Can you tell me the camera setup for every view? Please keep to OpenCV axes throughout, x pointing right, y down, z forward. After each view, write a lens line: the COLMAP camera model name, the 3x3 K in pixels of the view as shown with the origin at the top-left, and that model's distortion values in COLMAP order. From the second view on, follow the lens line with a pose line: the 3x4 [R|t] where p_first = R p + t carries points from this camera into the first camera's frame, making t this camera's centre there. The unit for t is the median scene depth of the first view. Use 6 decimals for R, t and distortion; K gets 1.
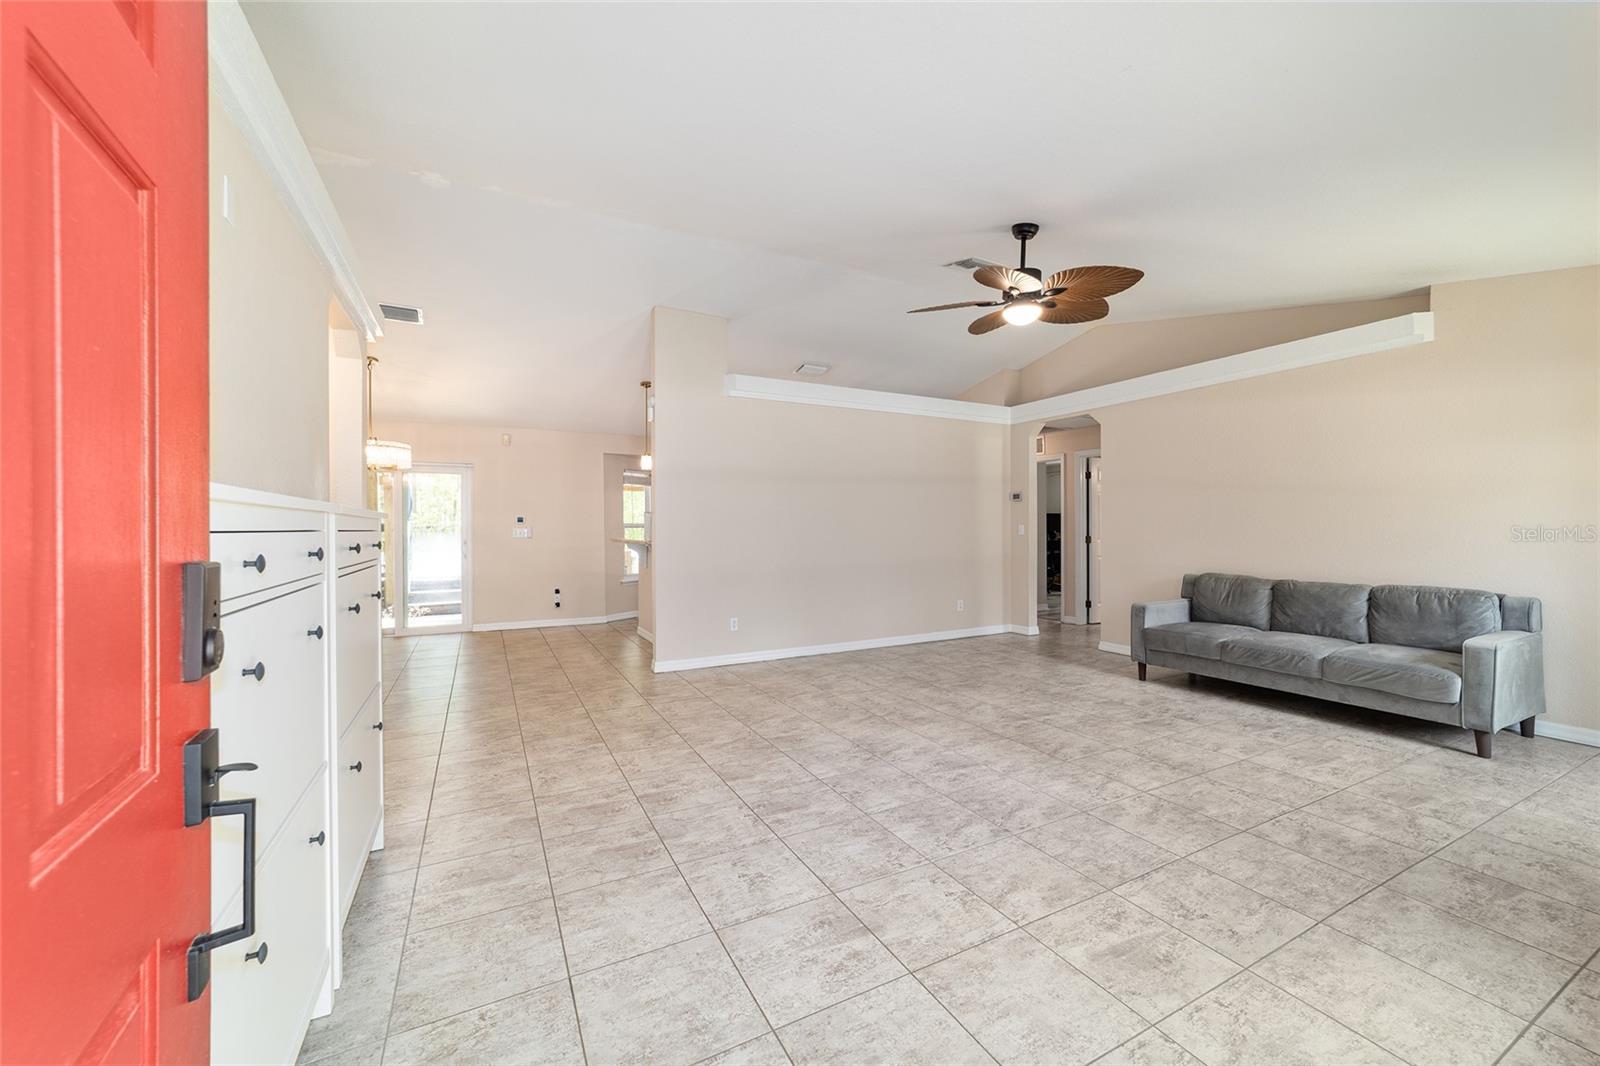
lens RADIAL K [[613.4, 0, 799.3], [0, 613.4, 528.7], [0, 0, 1]] dist [-0.015175, 0.008458]
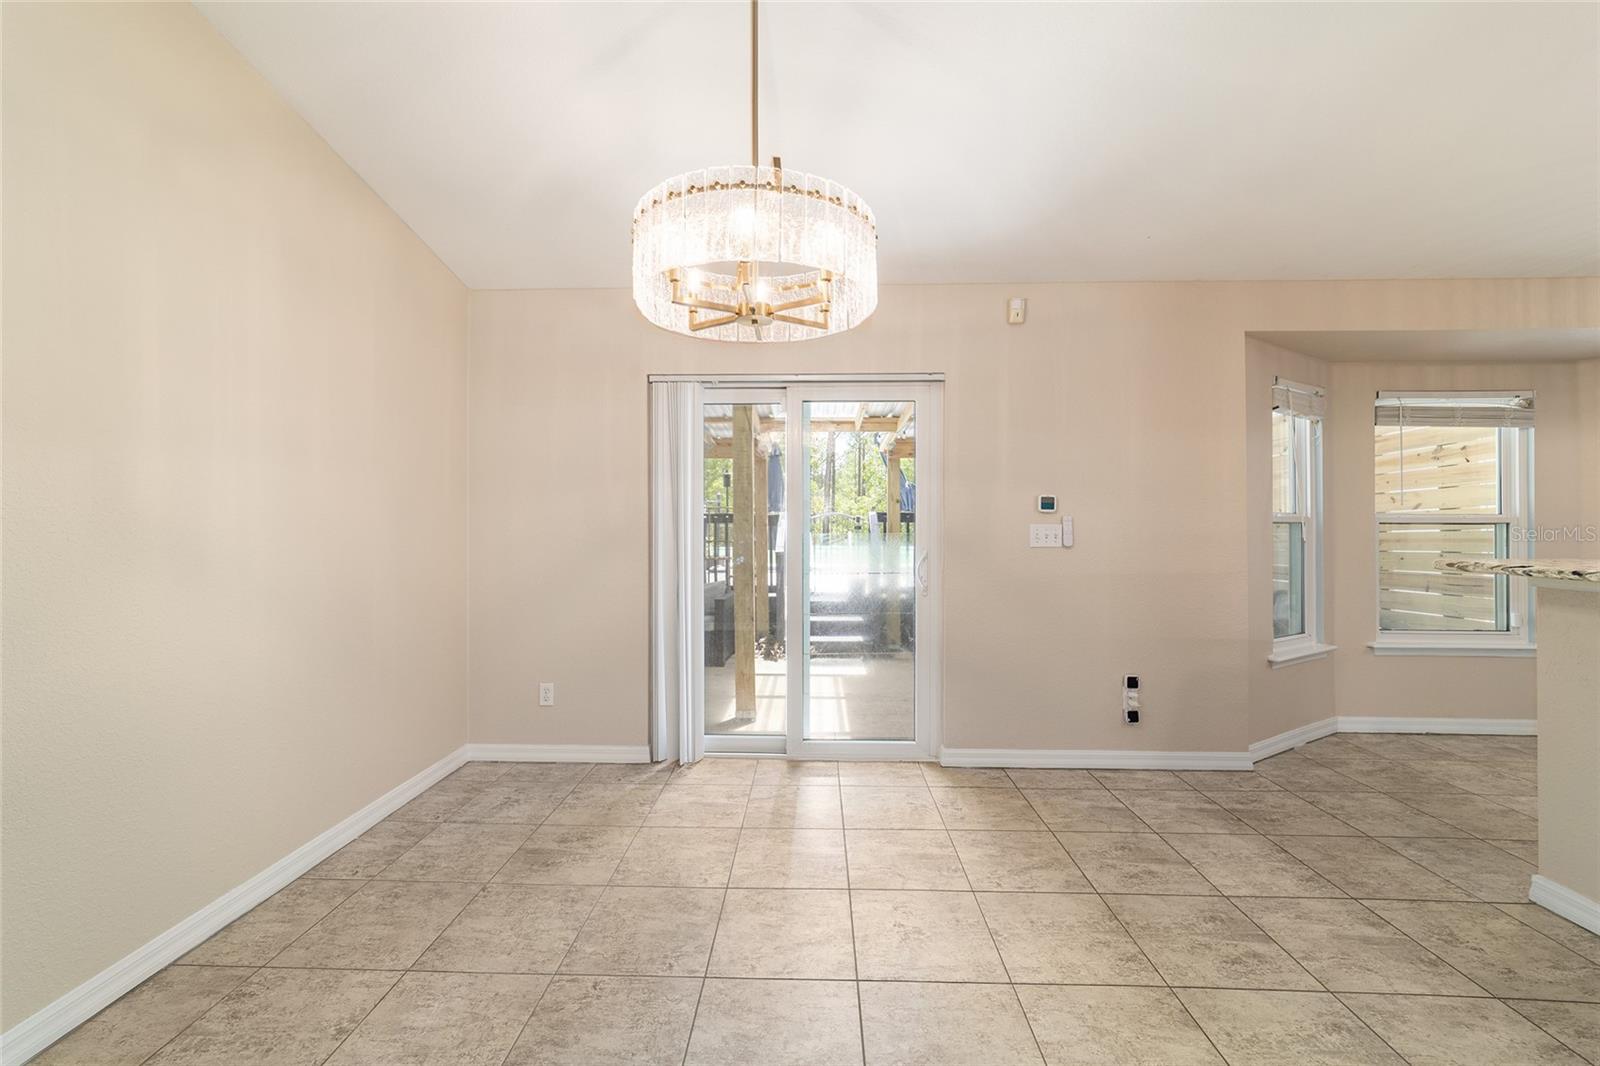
lens RADIAL K [[613.4, 0, 799.3], [0, 613.4, 528.7], [0, 0, 1]] dist [-0.015175, 0.008458]
pose [[0.871012, 0.003901, -0.491246, -0.997737], [-0.002331, 0.999990, 0.003807, 0.001925], [0.491256, -0.002171, 0.871013, 1.394847]]
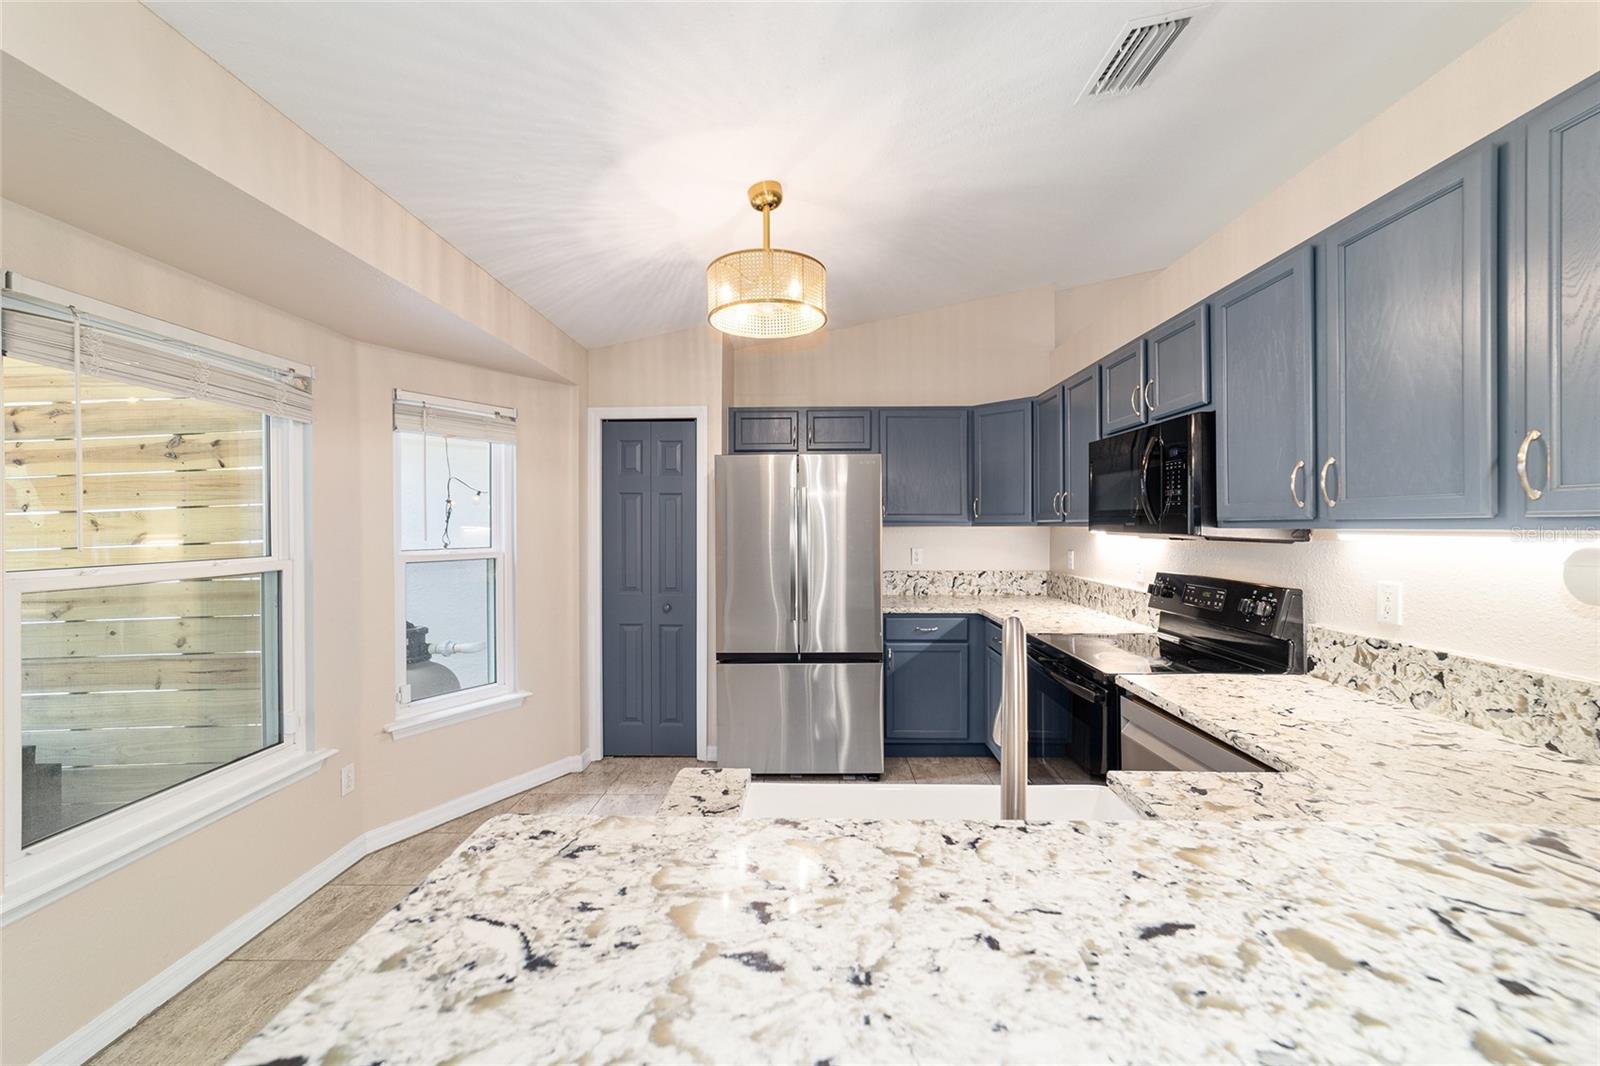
lens RADIAL K [[613.4, 0, 799.3], [0, 613.4, 528.7], [0, 0, 1]] dist [-0.015175, 0.008458]
pose [[0.486623, -0.002799, 0.873608, -0.710214], [-0.000442, 0.999994, 0.003450, -0.064812], [-0.873612, -0.002065, 0.486619, 2.222361]]
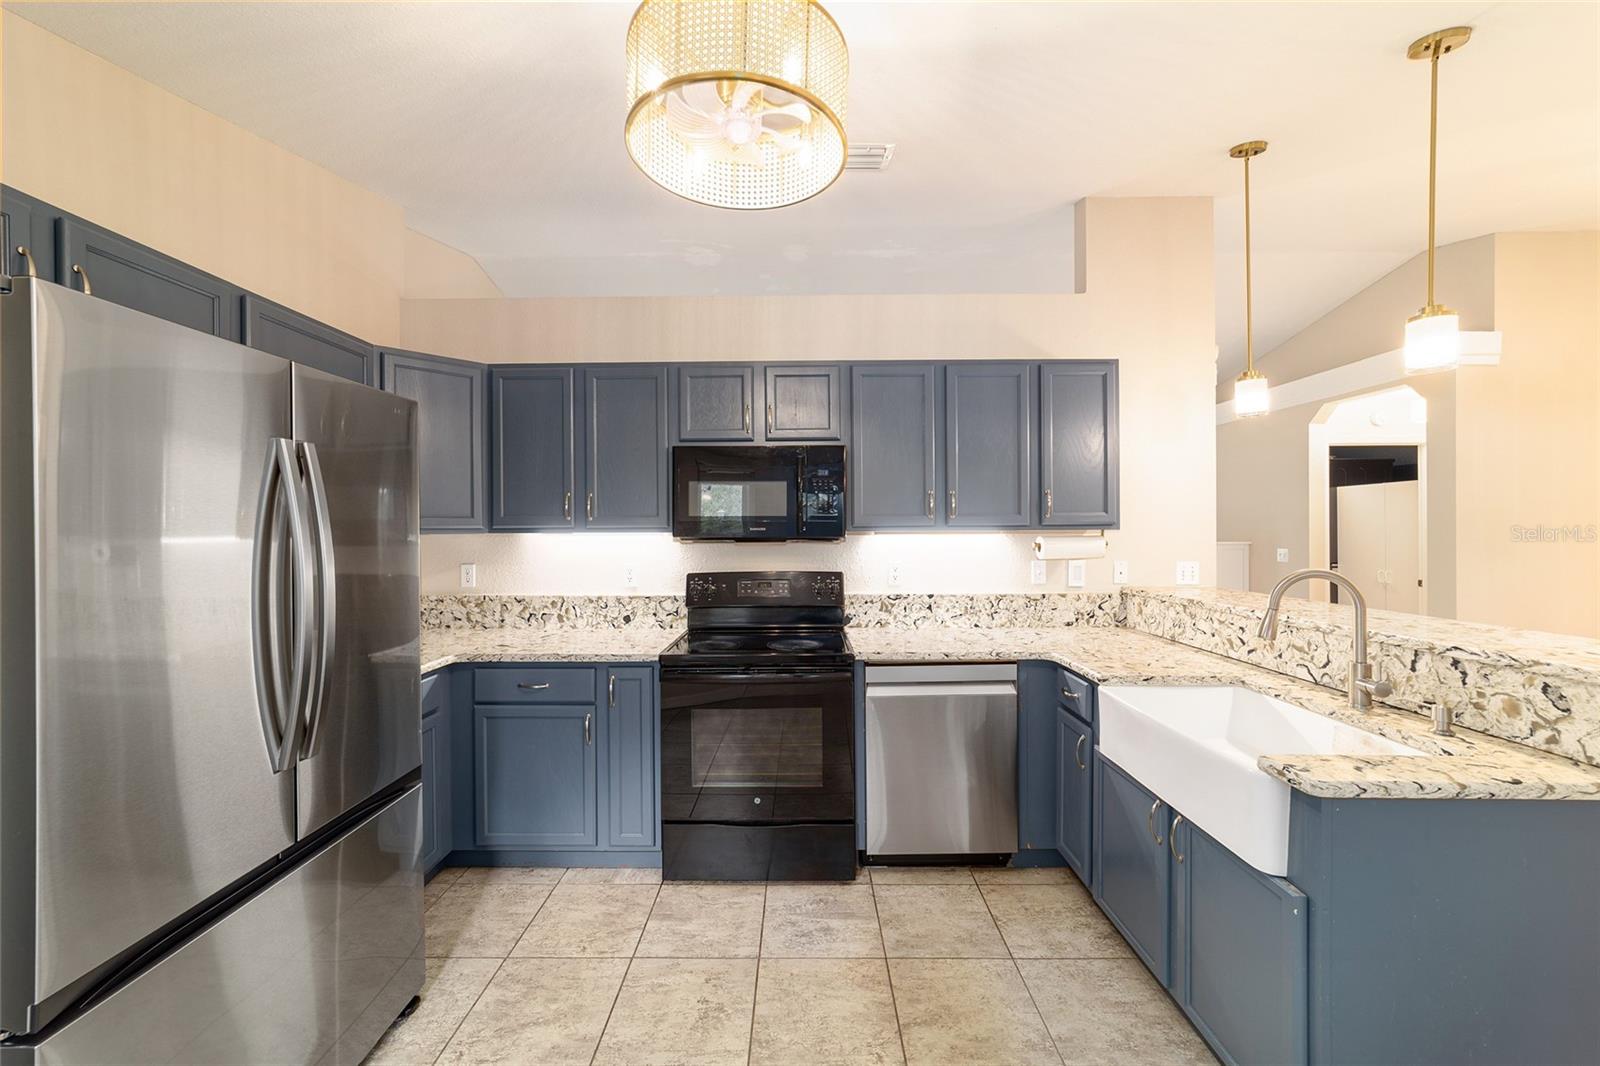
lens RADIAL K [[613.4, 0, 799.3], [0, 613.4, 528.7], [0, 0, 1]] dist [-0.015175, 0.008458]
pose [[-0.884632, 0.008794, 0.466206, -0.270759], [0.008776, 0.999959, -0.002210, -0.065803], [-0.466207, 0.002136, -0.884673, 2.992467]]
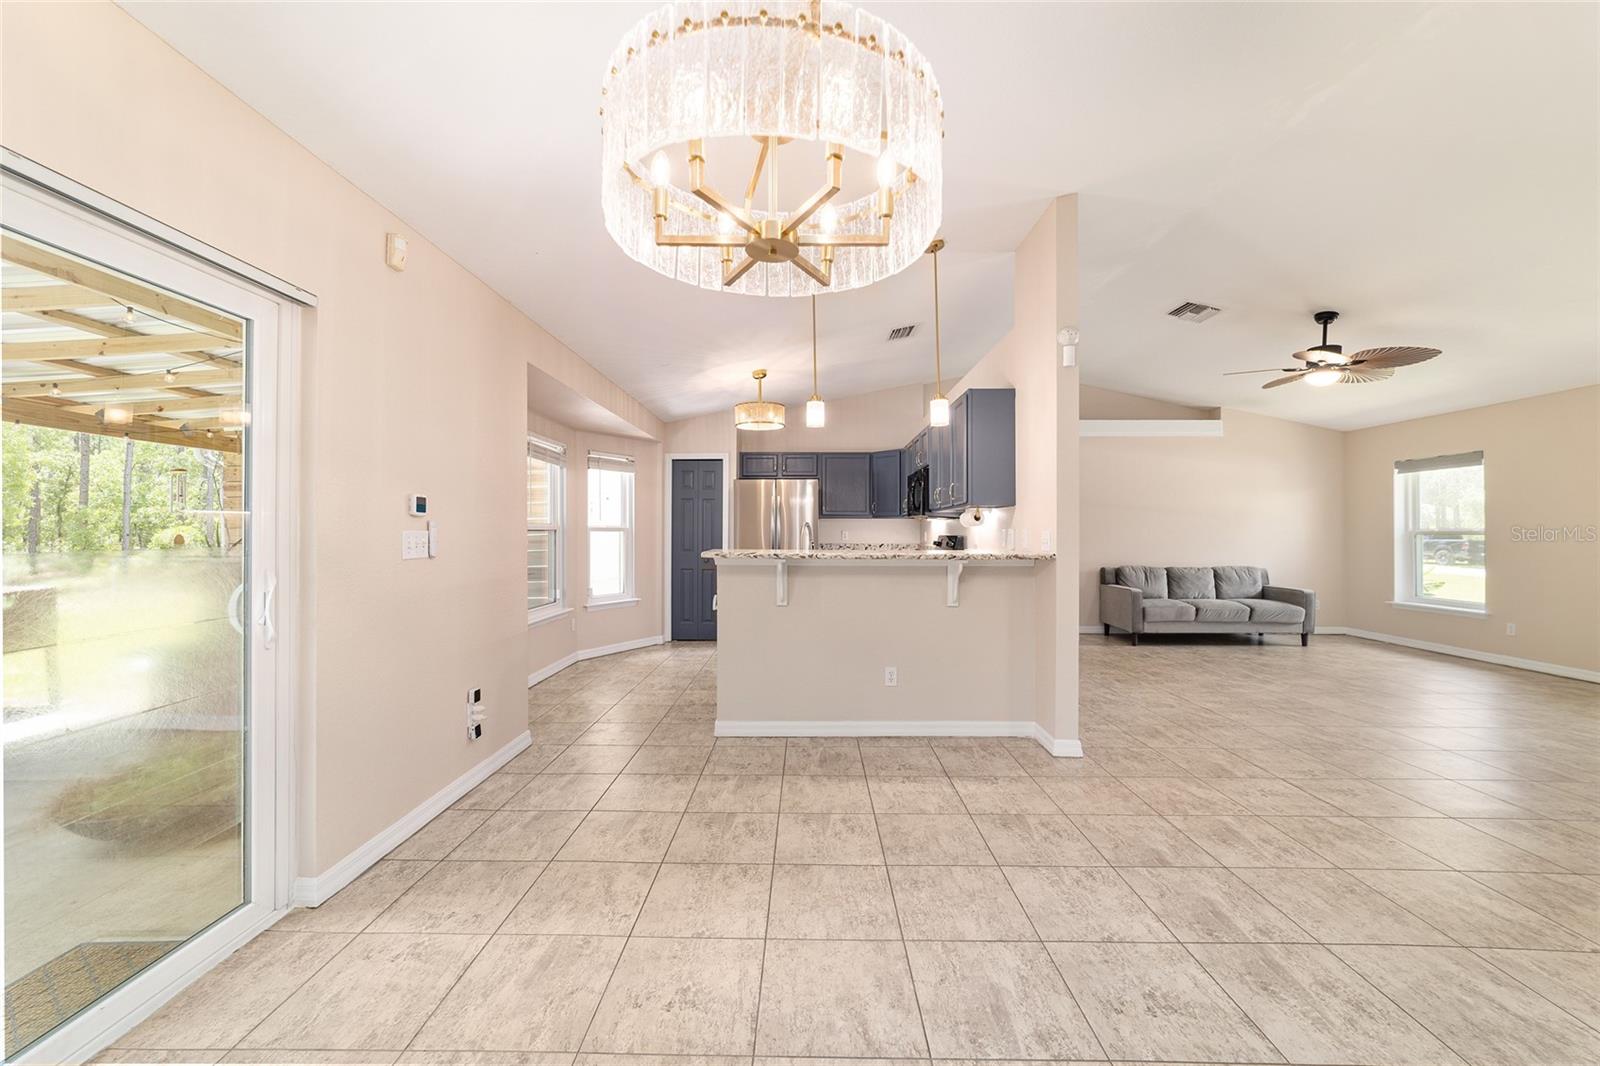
lens RADIAL K [[605.6, 0, 800.0], [0, 605.6, 533.0], [0, 0, 1]] dist [-0.002844, -0.000058]
pose [[0.478045, 0.004216, 0.878325, -1.621802], [-0.003319, 0.999990, -0.002994, 0.001824], [-0.878329, -0.001484, 0.478054, 1.640380]]
